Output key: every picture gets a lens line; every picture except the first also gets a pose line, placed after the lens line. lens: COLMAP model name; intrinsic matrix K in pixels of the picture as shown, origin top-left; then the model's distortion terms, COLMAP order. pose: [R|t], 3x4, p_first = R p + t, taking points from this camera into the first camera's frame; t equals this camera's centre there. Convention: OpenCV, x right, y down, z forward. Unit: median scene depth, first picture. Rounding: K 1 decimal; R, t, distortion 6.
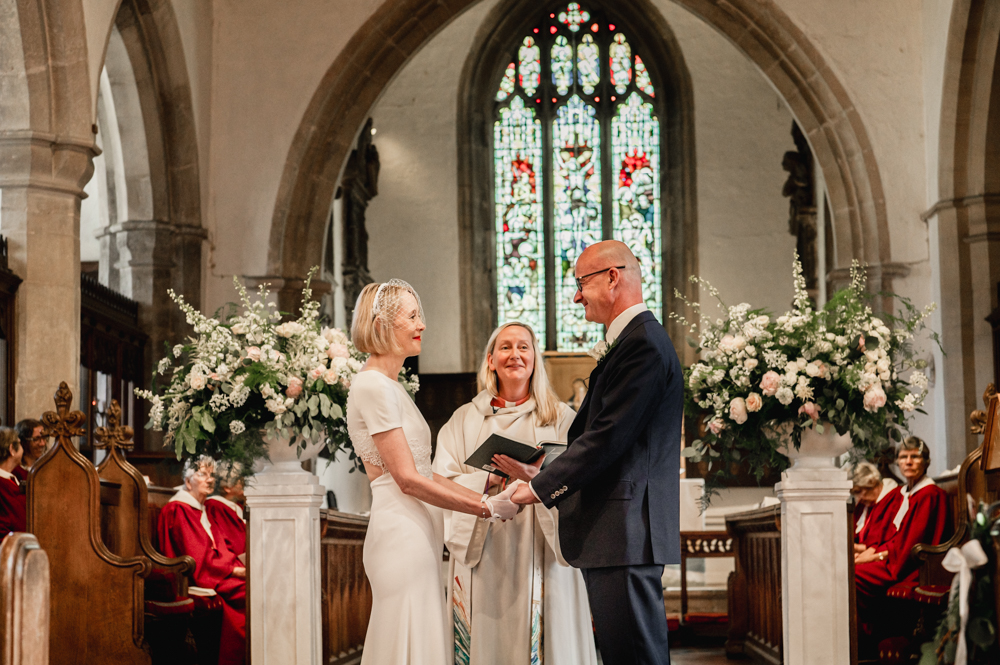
lens RADIAL K [[1389.7, 0, 523.8], [0, 1389.7, 438.7], [0, 0, 1]] dist [-0.002784, -0.035741]
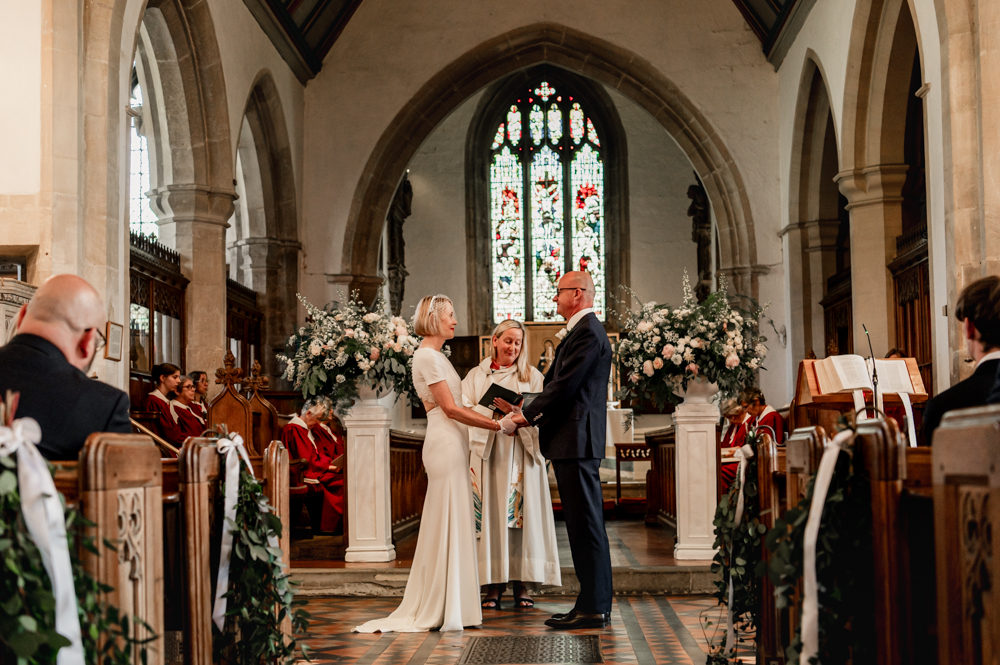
lens RADIAL K [[1045.0, 0, 495.5], [0, 1045.0, 393.2], [0, 0, 1]] dist [-0.001051, 0.004157]
pose [[0.999961, 0.000126, -0.008849, -0.008088], [0.000017, 0.999869, 0.016160, -0.006600], [0.008850, -0.016159, 0.999830, -0.134225]]
